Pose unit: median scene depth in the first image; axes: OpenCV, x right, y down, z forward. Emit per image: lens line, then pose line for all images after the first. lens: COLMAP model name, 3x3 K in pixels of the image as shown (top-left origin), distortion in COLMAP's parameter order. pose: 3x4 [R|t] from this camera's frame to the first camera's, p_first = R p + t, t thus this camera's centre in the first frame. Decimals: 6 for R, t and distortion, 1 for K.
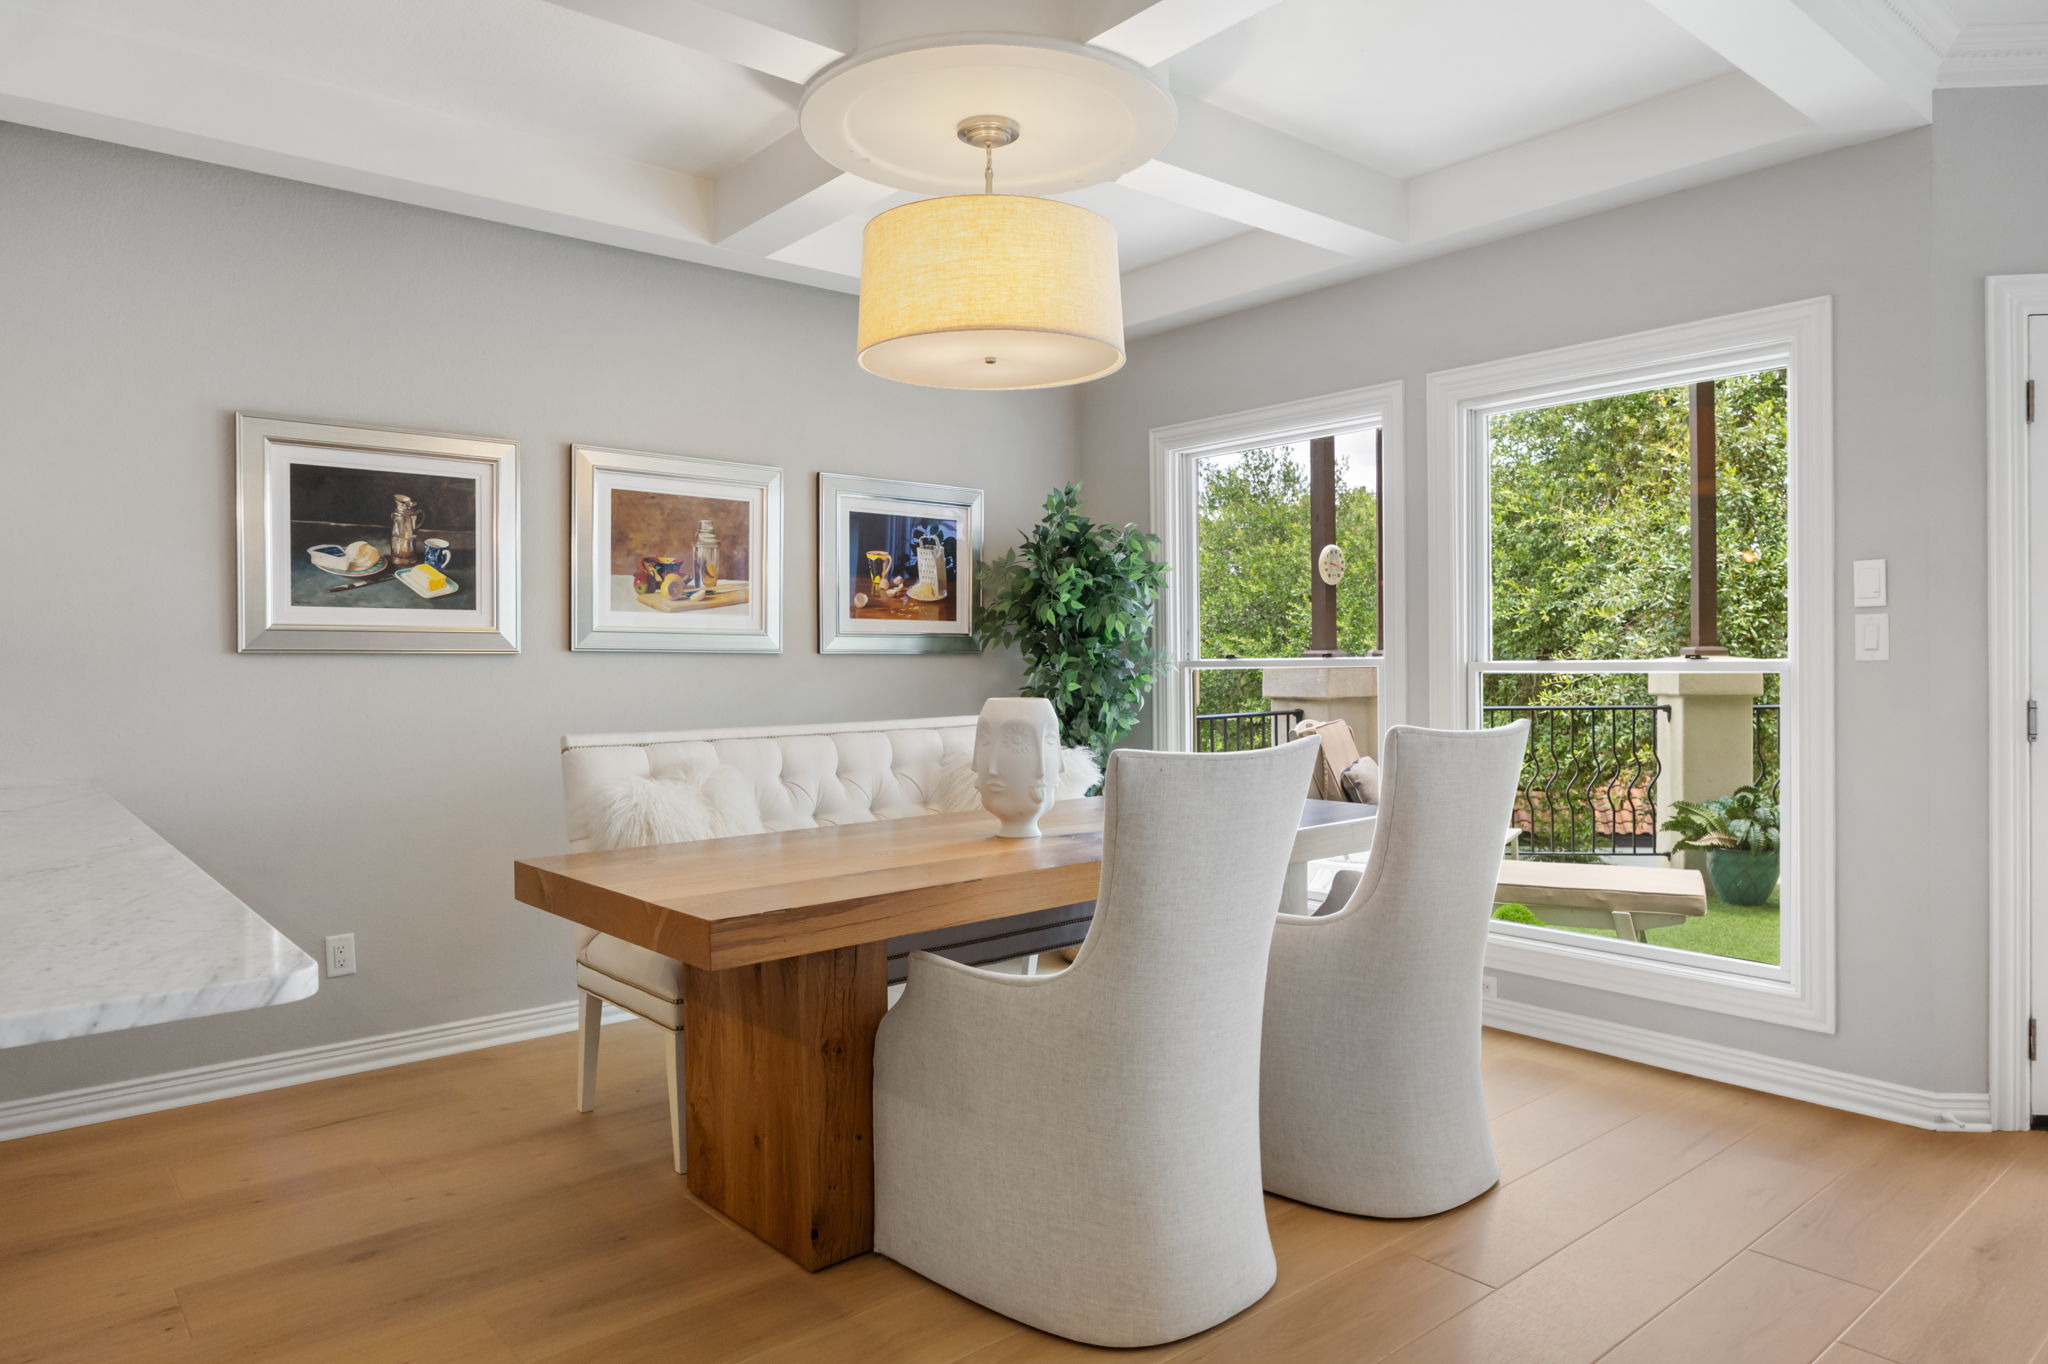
lens RADIAL K [[1235.8, 0, 1018.5], [0, 1235.8, 671.9], [0, 0, 1]] dist [-0.032650, -0.000657]
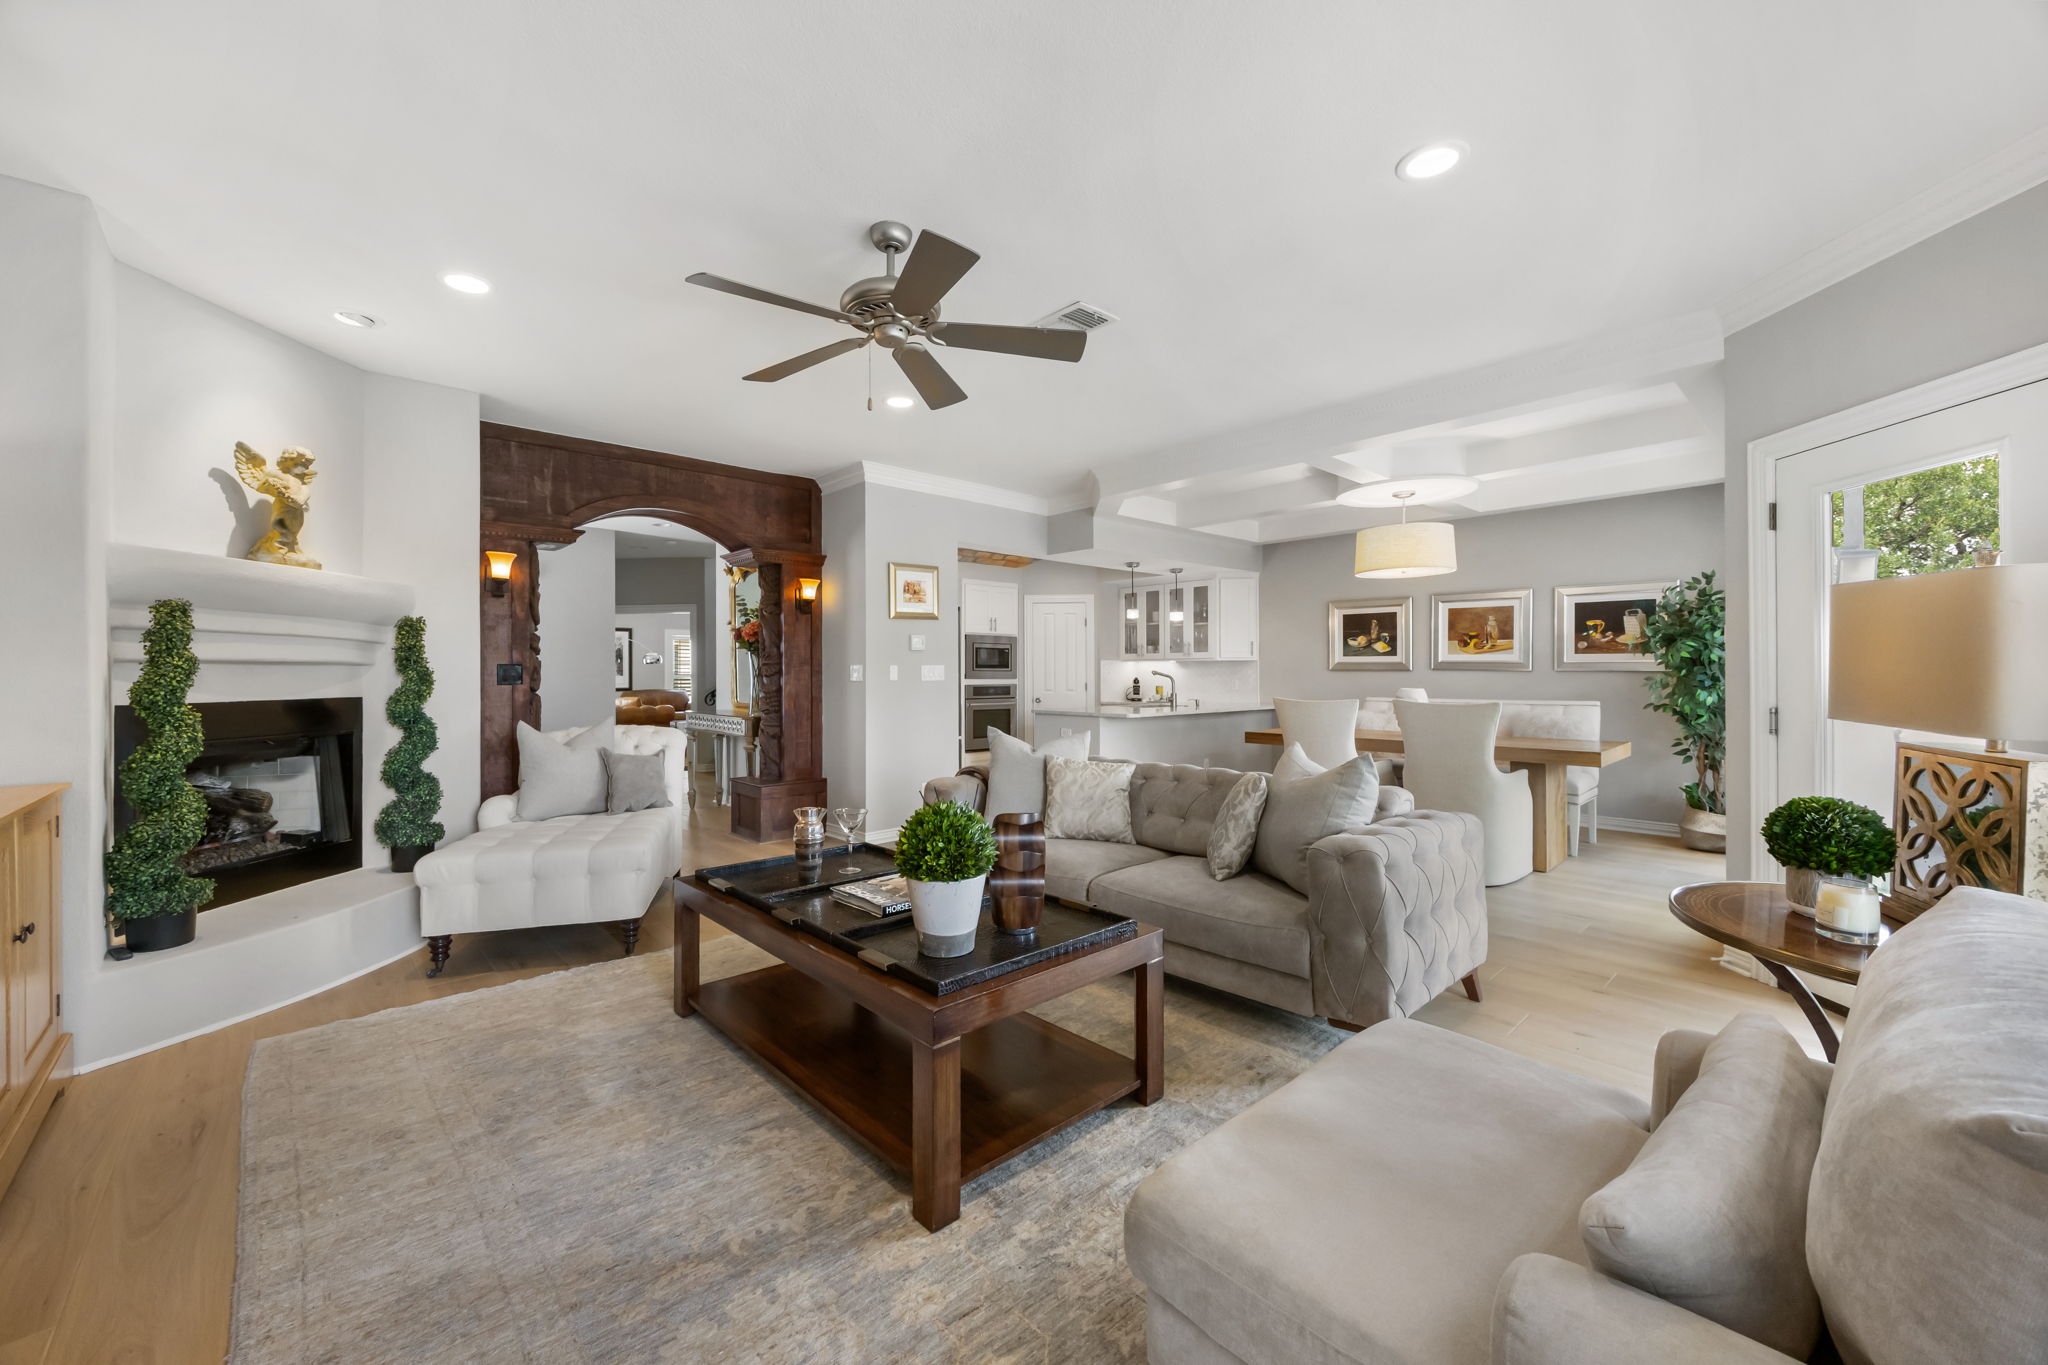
lens RADIAL K [[792.6, 0, 1019.3], [0, 792.6, 677.3], [0, 0, 1]] dist [-0.000720, -0.000253]
pose [[0.051517, 0.019120, -0.998489, 1.293132], [-0.002653, 0.999816, 0.019009, -0.029978], [0.998669, 0.001670, 0.051558, -0.009900]]
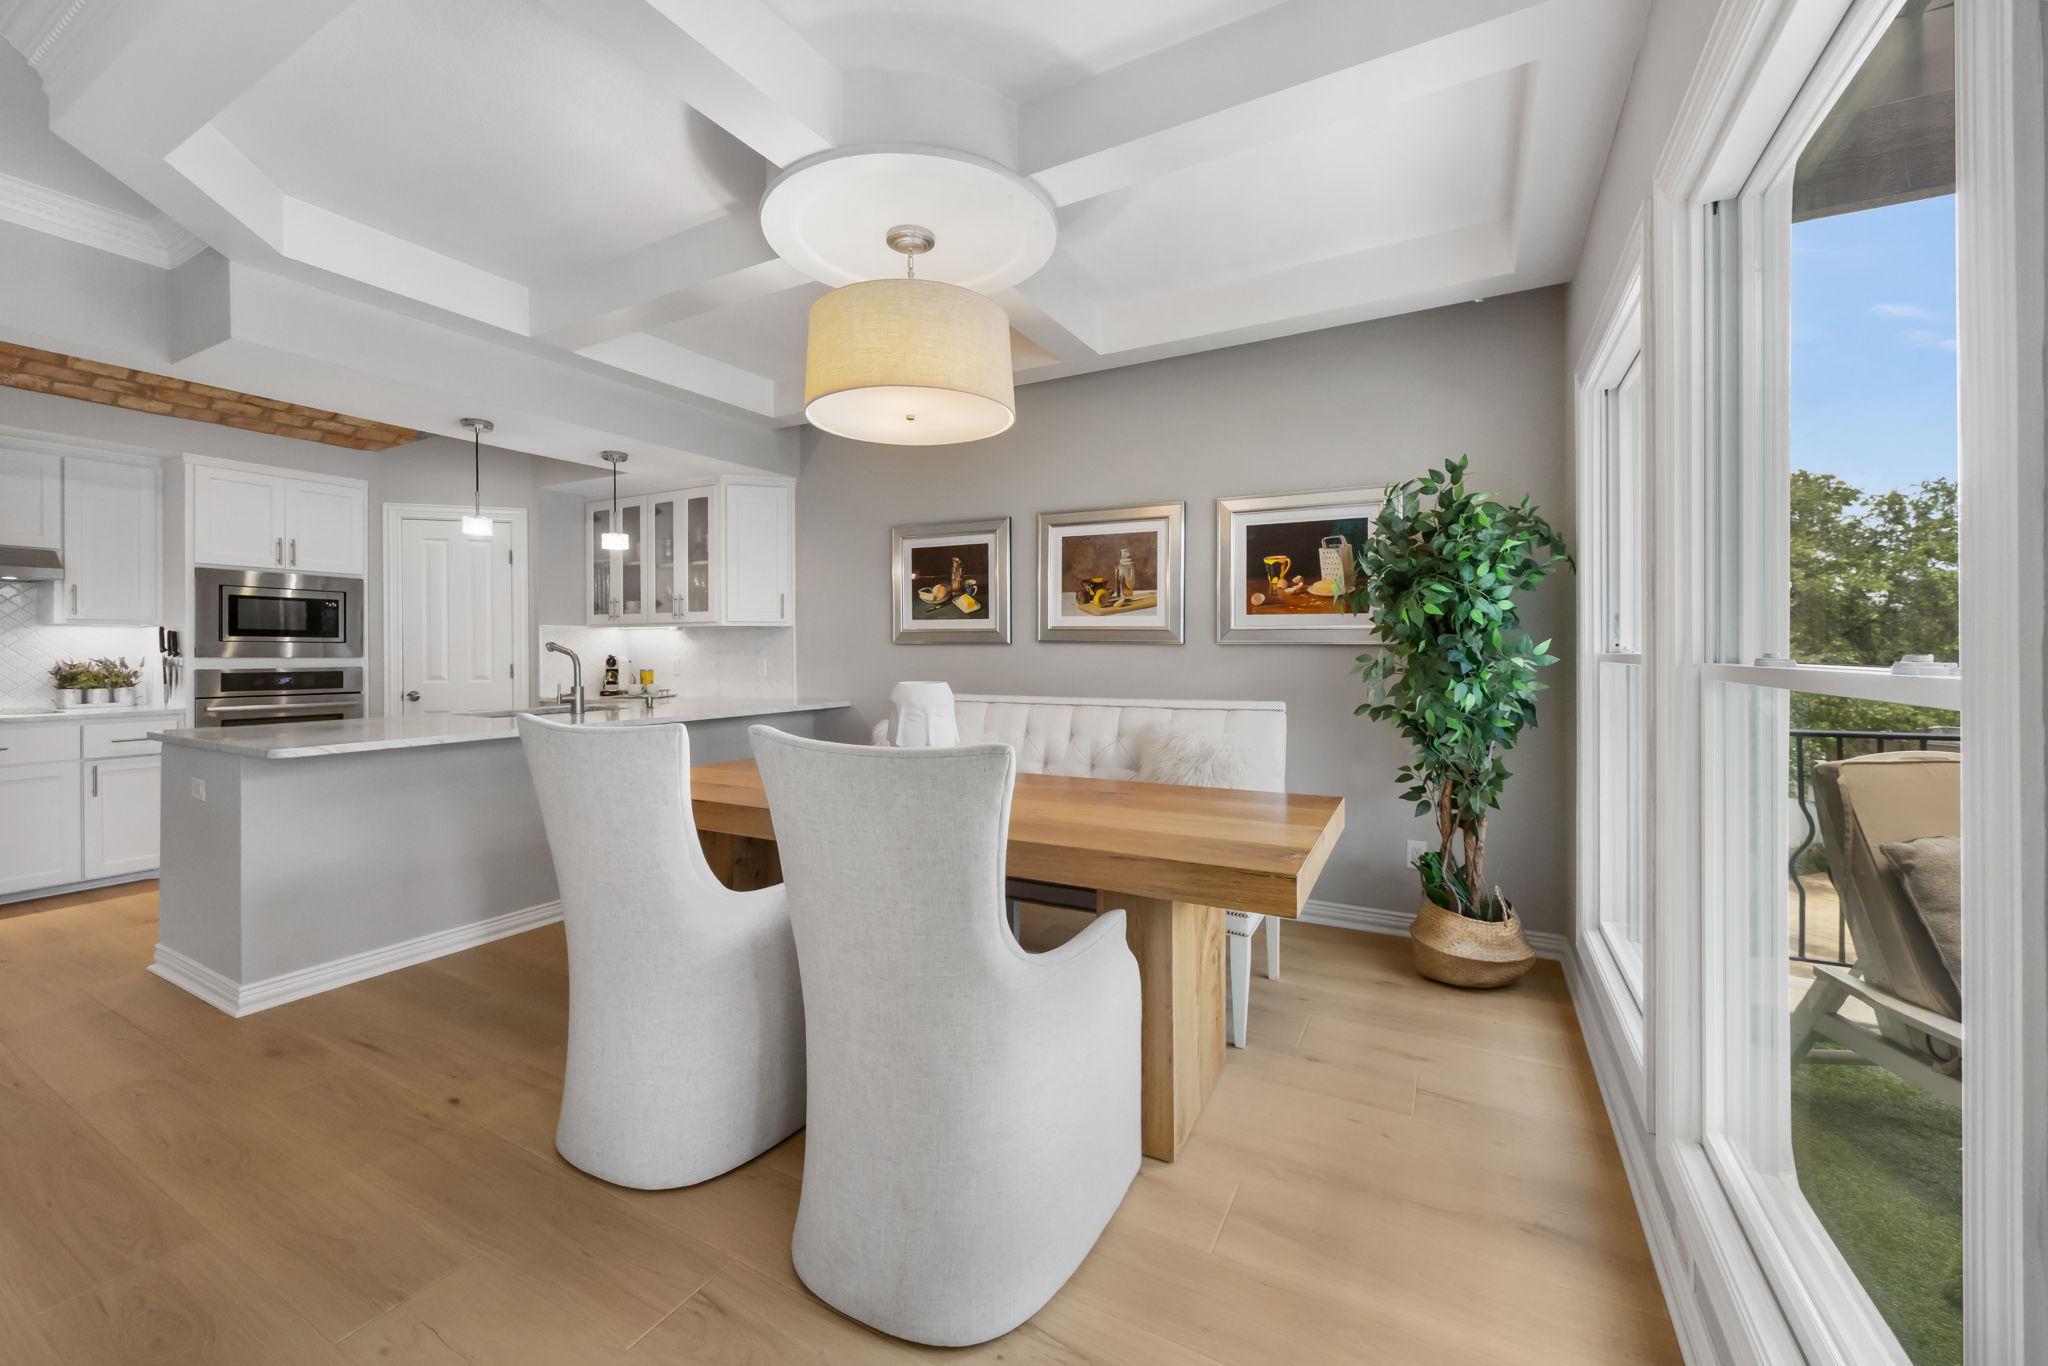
lens RADIAL K [[792.6, 0, 1025.2], [0, 792.6, 650.7], [0, 0, 1]] dist [-0.000720, -0.000253]
pose [[0.367012, 0.013977, -0.930111, 0.561796], [-0.009824, 0.999890, 0.011150, -0.016596], [0.930164, 0.005045, 0.367109, 0.577775]]
